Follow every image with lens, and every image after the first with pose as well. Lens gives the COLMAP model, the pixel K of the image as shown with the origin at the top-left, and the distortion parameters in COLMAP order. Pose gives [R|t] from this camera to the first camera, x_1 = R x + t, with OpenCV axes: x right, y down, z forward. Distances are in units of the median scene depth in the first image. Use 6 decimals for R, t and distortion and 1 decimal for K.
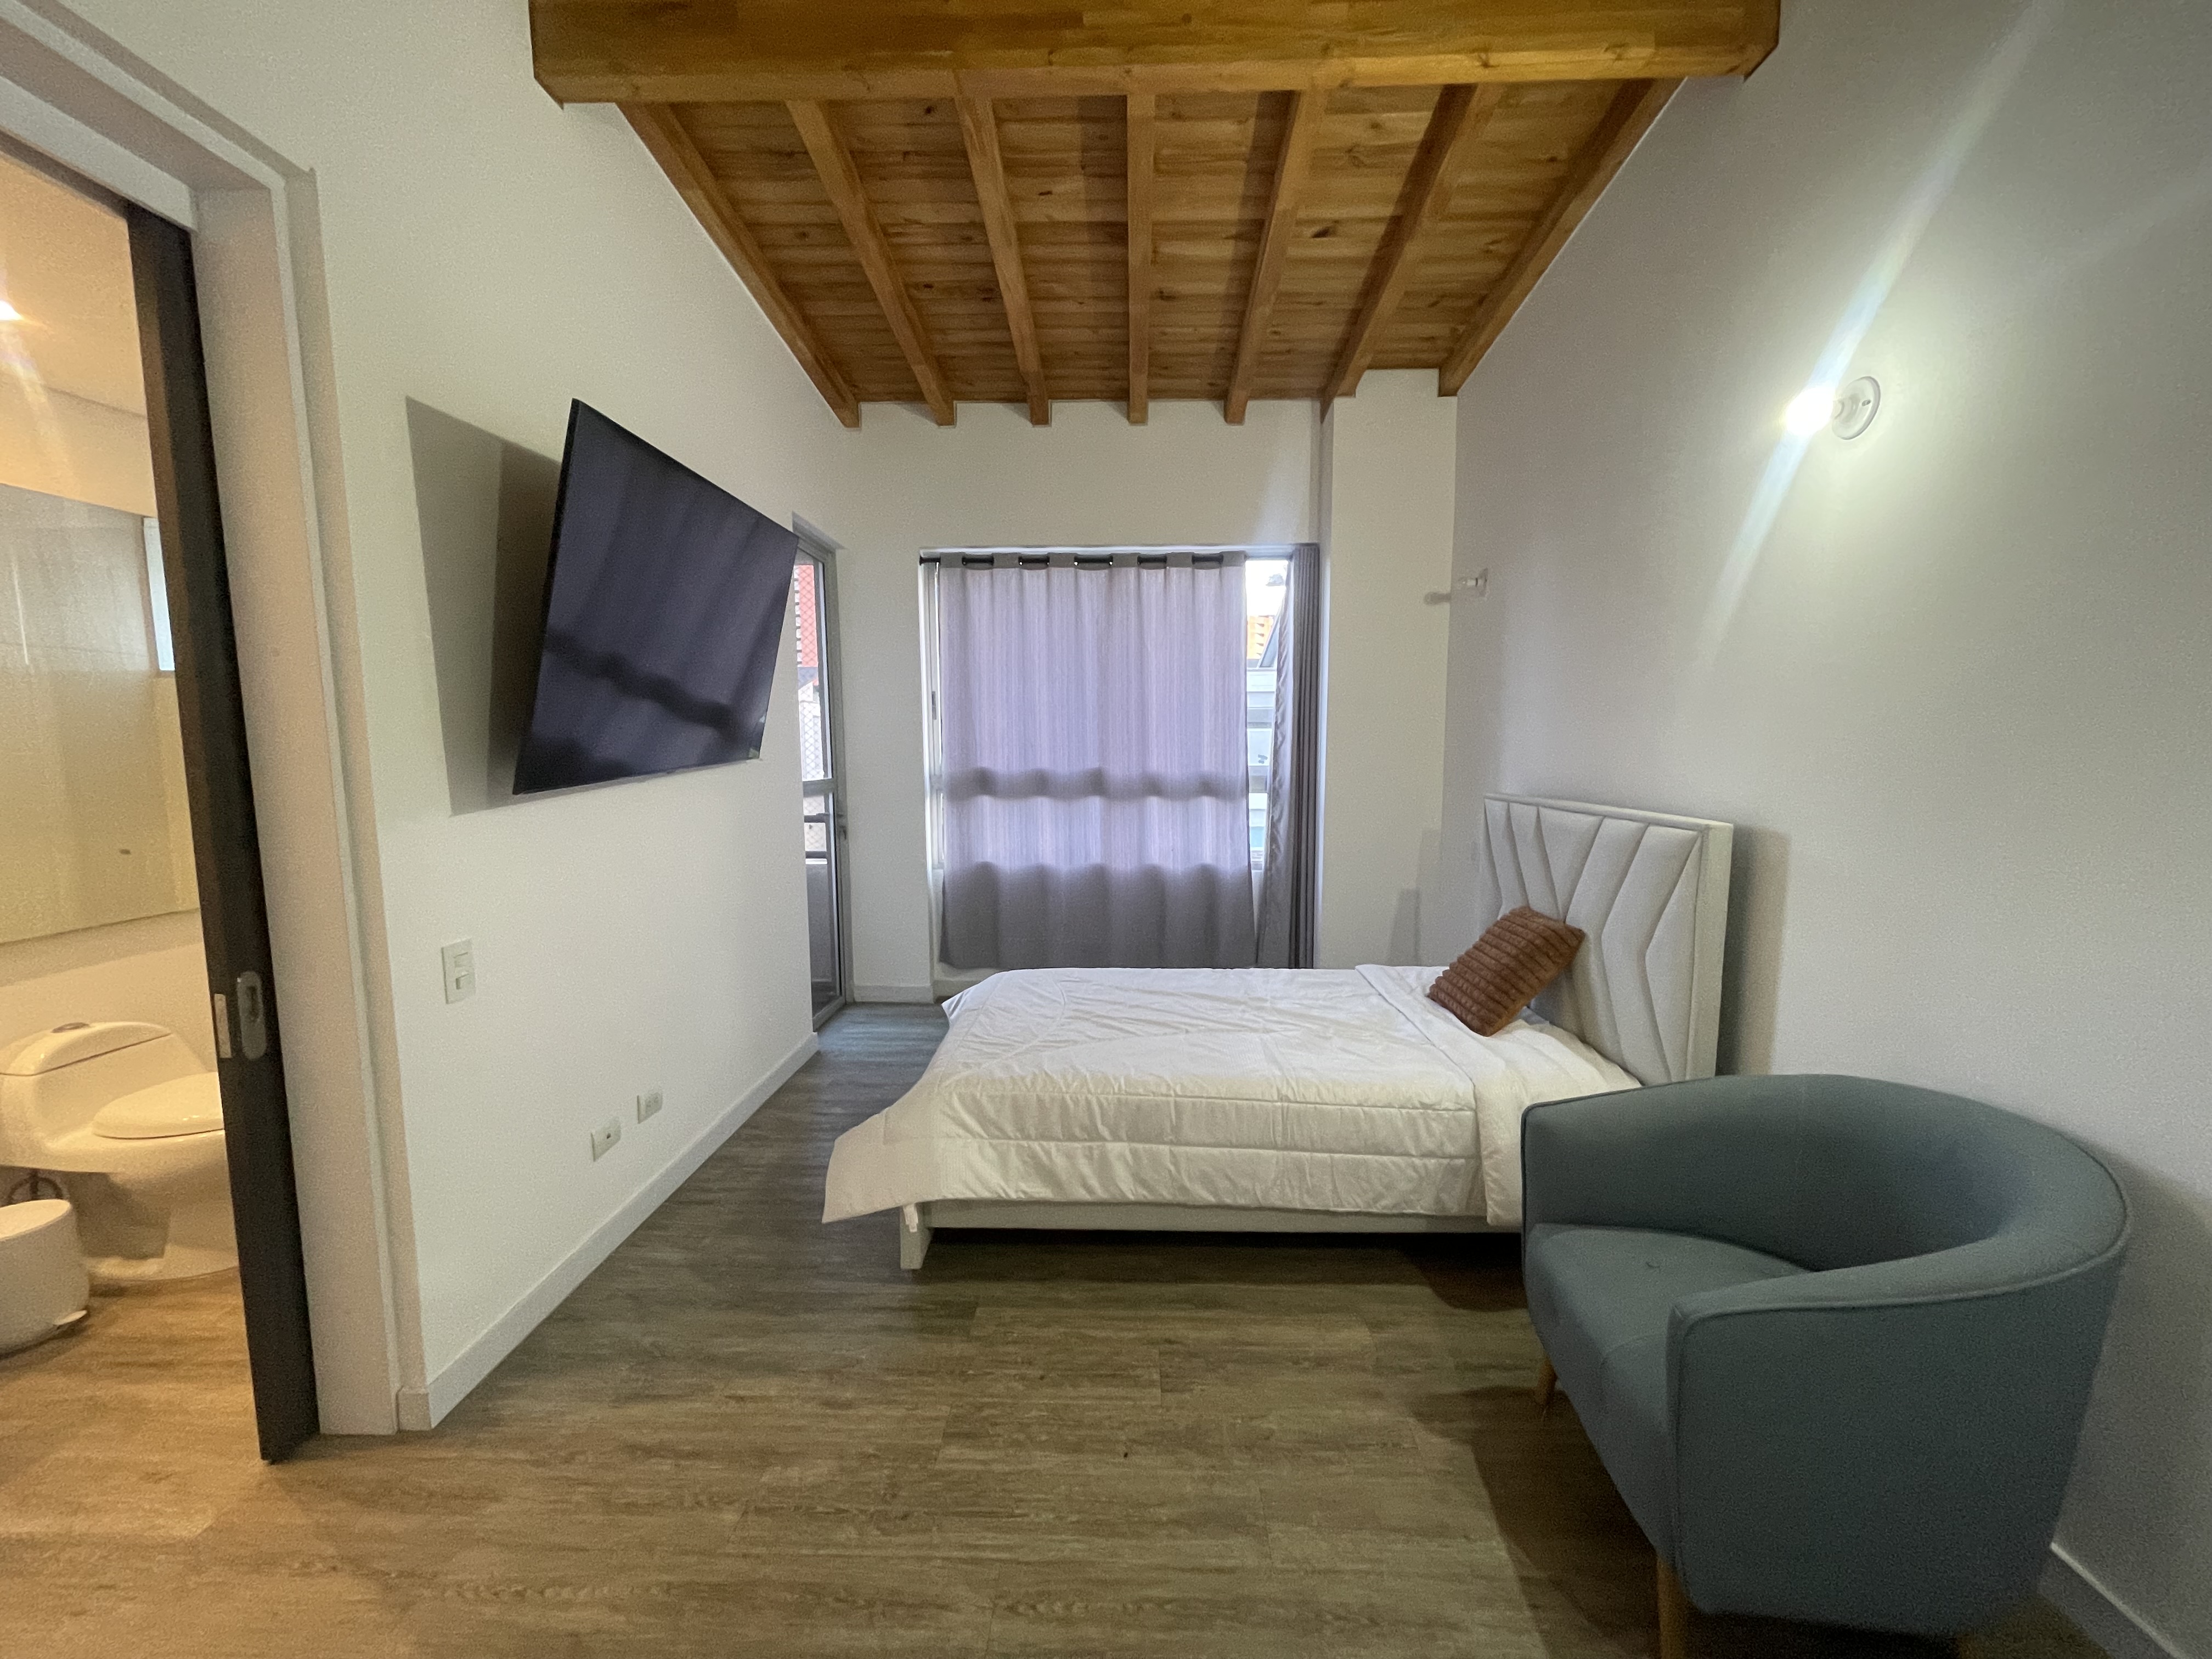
lens RADIAL K [[894.7, 0, 1107.4], [0, 894.7, 835.5], [0, 0, 1]] dist [-0.000651, 0.000706]
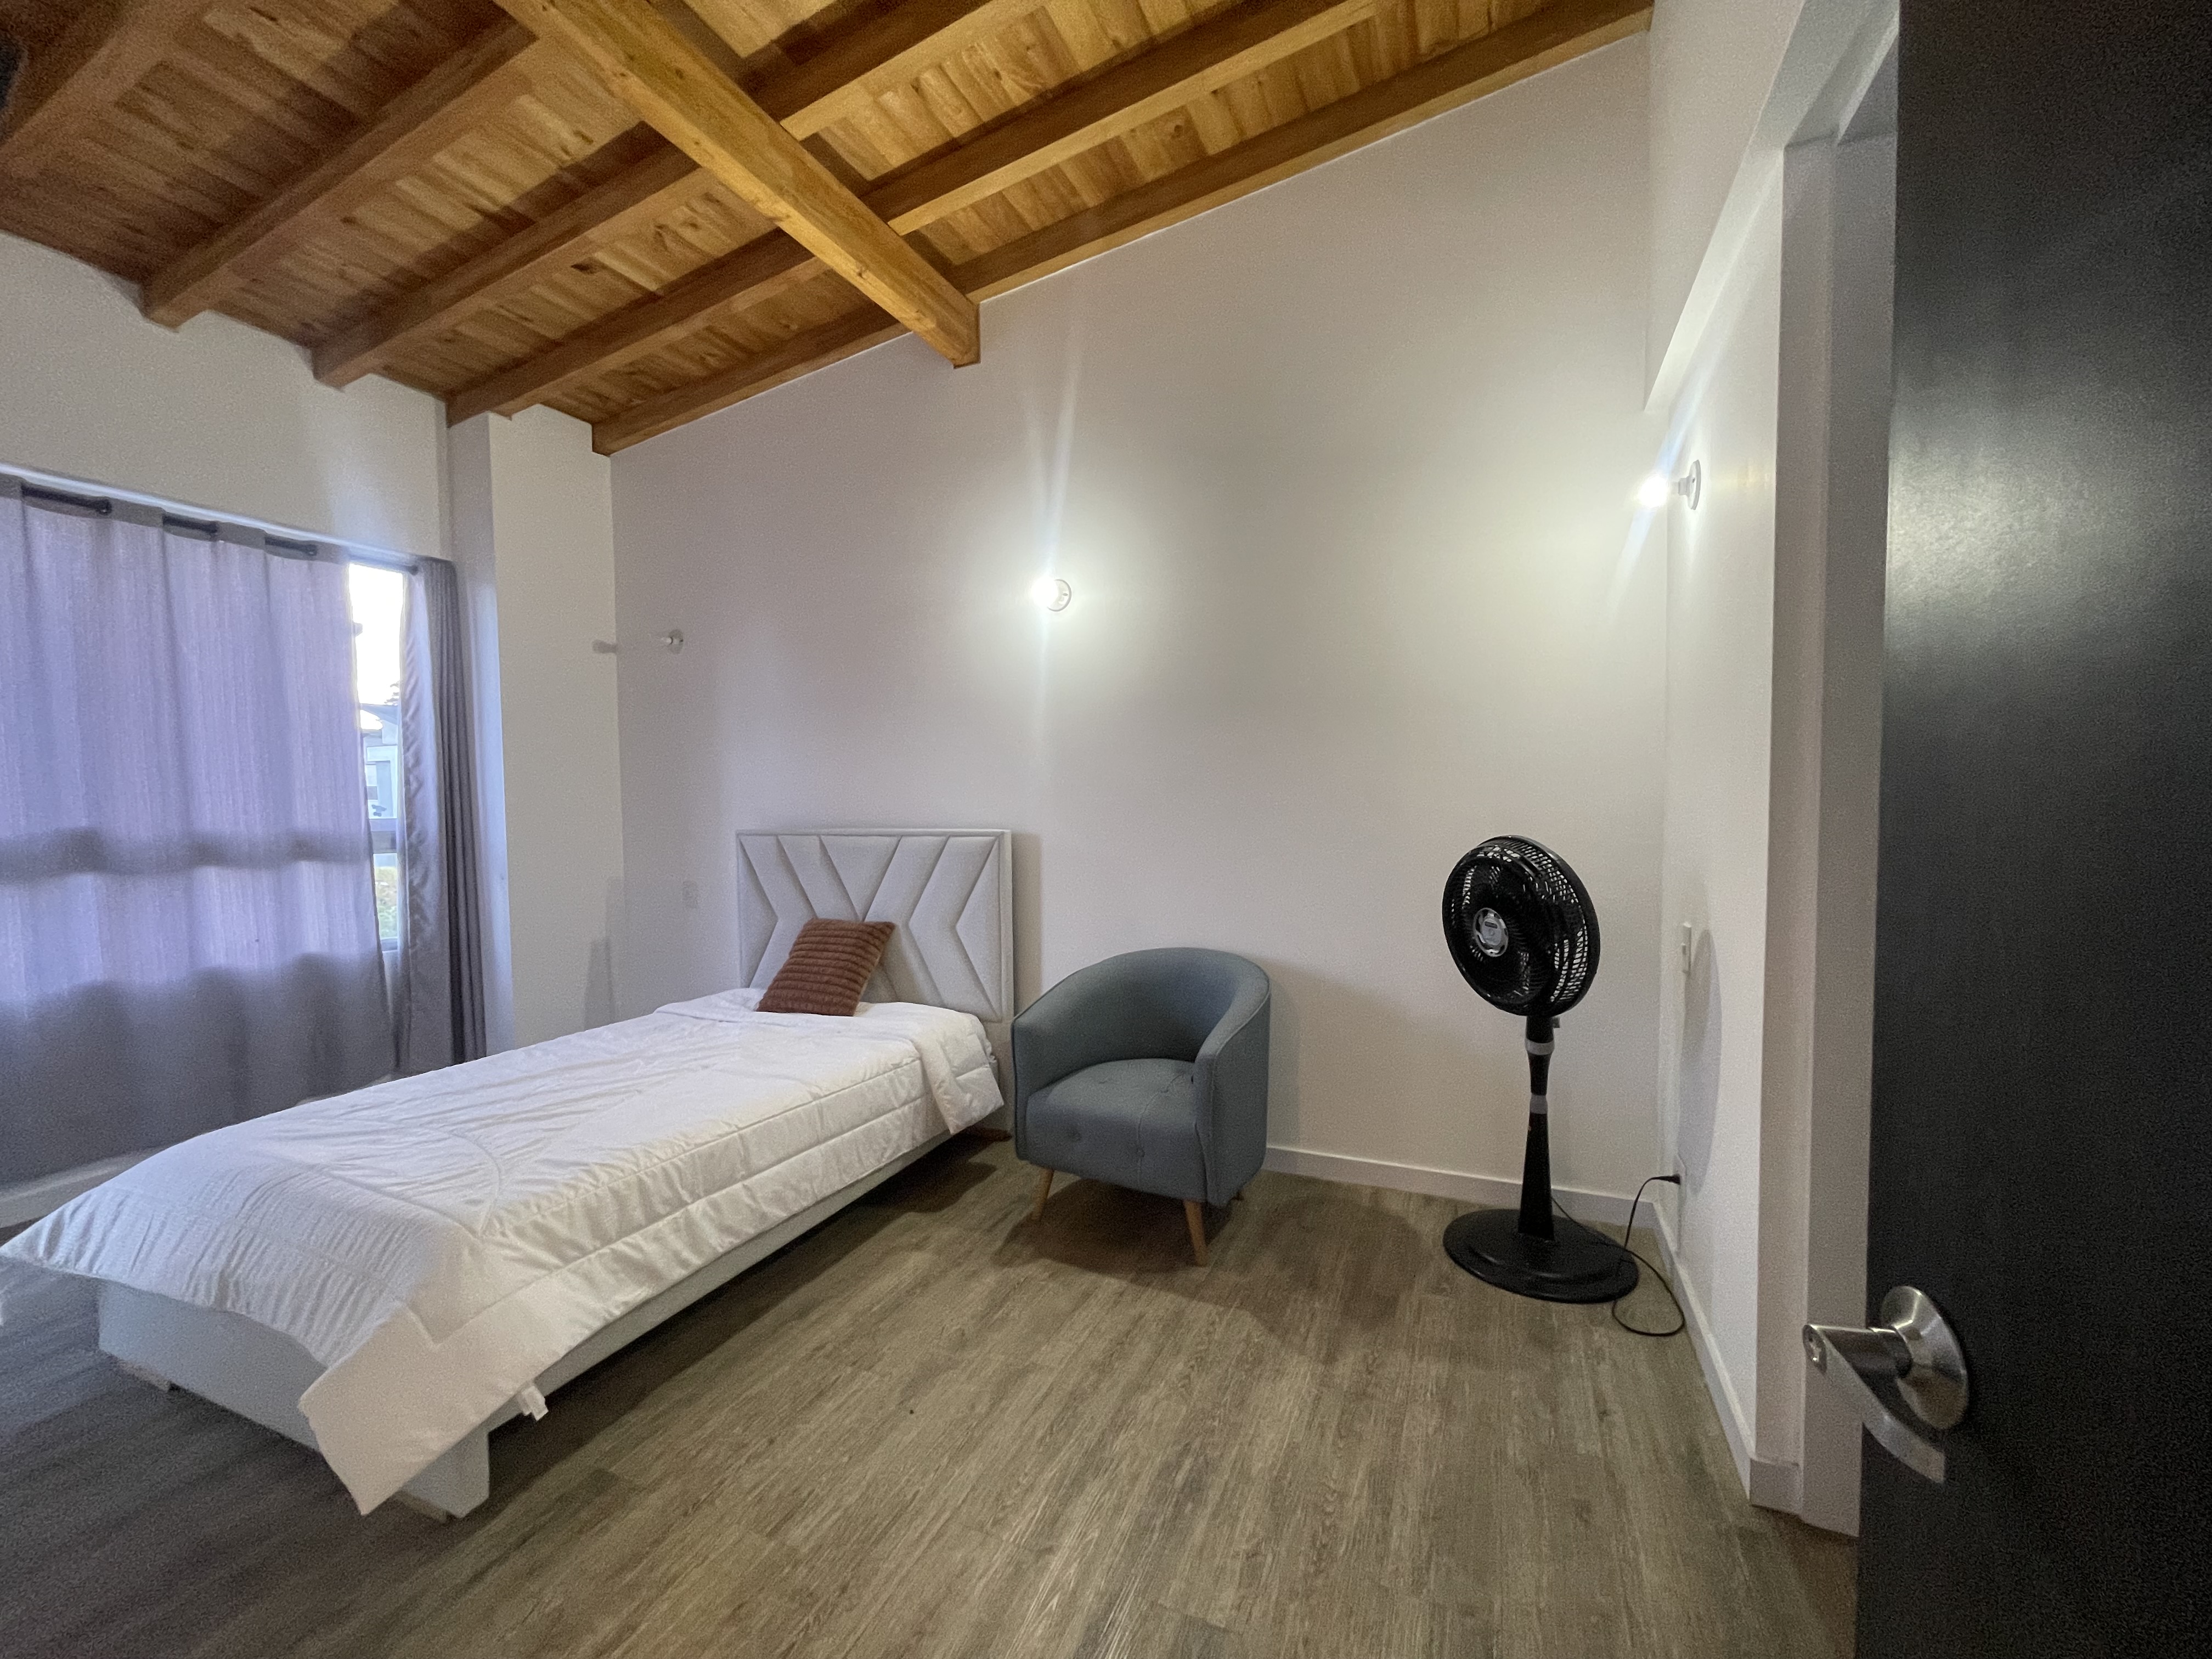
lens RADIAL K [[894.7, 0, 1104.1], [0, 894.7, 832.8], [0, 0, 1]] dist [-0.000651, 0.000706]
pose [[0.371696, -0.035419, 0.927679, -0.641121], [0.110272, 0.993882, -0.006236, 0.018558], [-0.921782, 0.104615, 0.373327, 0.223222]]
